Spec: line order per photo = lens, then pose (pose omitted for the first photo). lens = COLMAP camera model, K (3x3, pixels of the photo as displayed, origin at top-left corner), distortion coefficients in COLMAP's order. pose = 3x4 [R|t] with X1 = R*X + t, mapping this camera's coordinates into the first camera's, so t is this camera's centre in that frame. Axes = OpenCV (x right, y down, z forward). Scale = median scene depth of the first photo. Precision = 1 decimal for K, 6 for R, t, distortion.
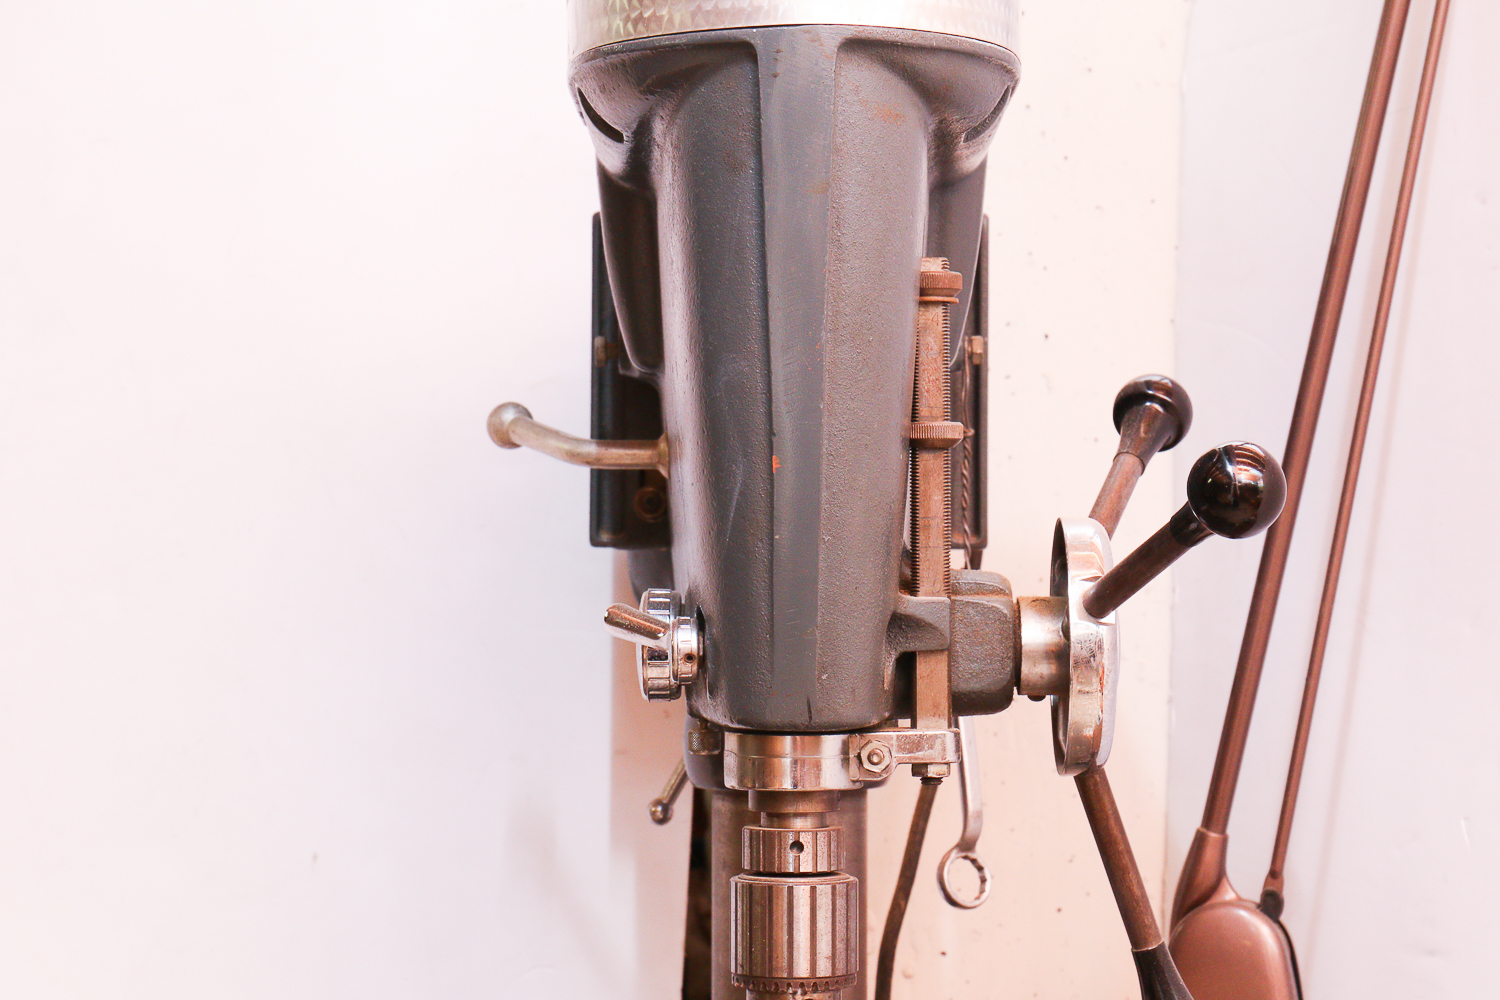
lens RADIAL K [[3297.8, 0, 757.4], [0, 3297.8, 495.8], [0, 0, 1]] dist [0.000794, 0.000000]
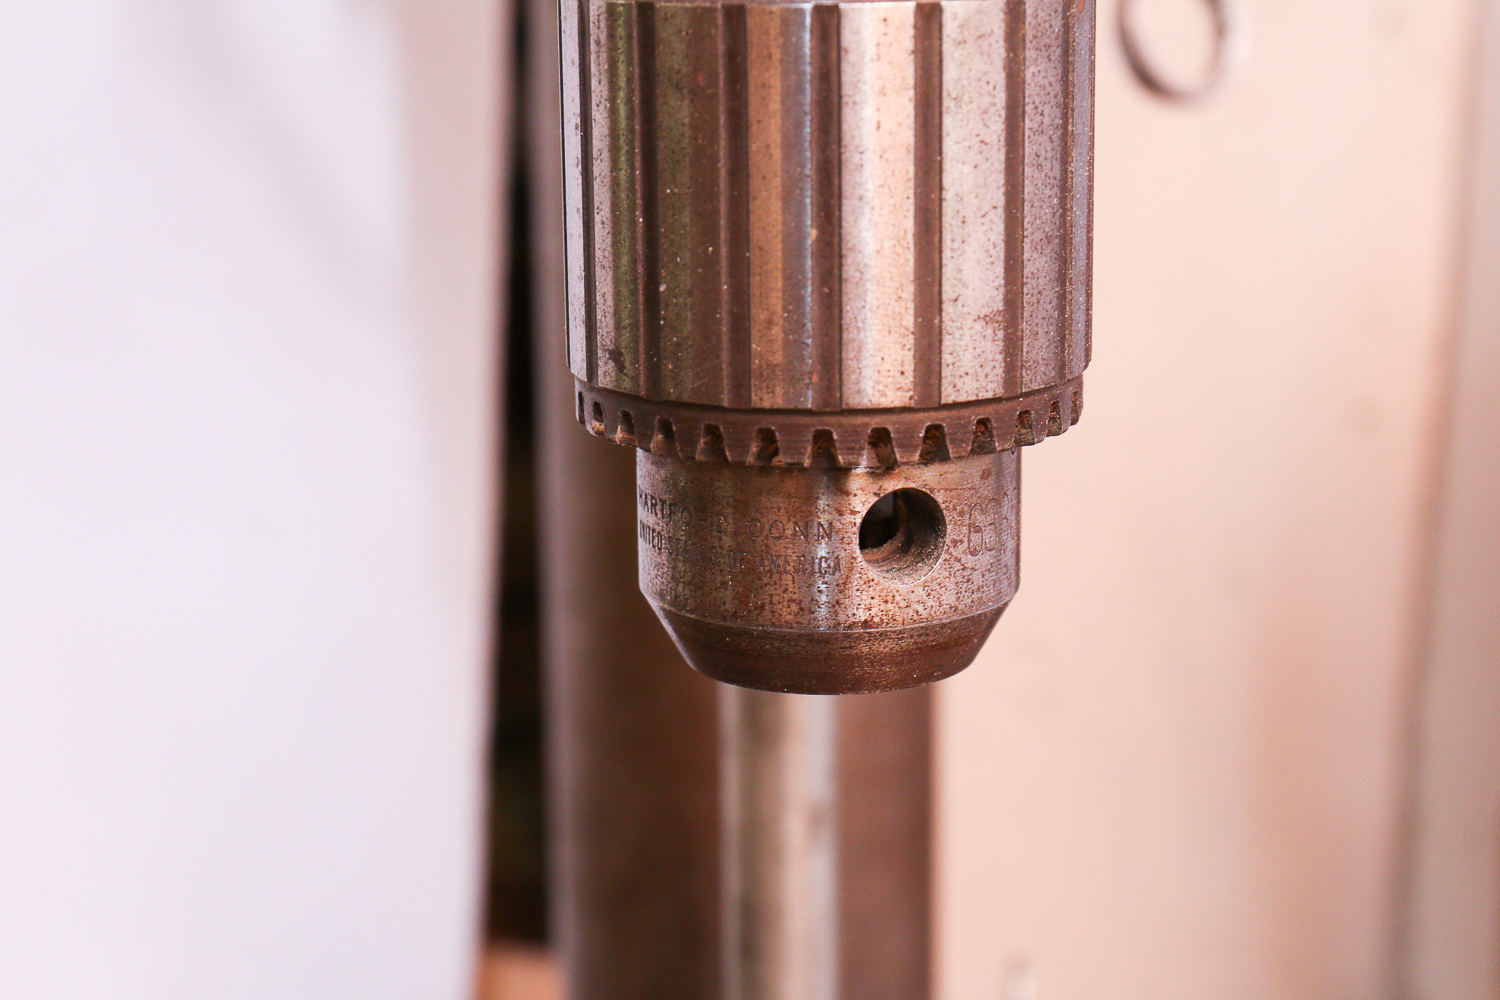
lens RADIAL K [[3297.8, 0, 752.4], [0, 3297.8, 498.6], [0, 0, 1]] dist [0.000794, 0.000000]
pose [[0.999287, -0.023422, 0.029628, -0.002187], [0.015634, 0.970640, 0.240030, 0.096844], [-0.034380, -0.239396, 0.970313, 0.774114]]
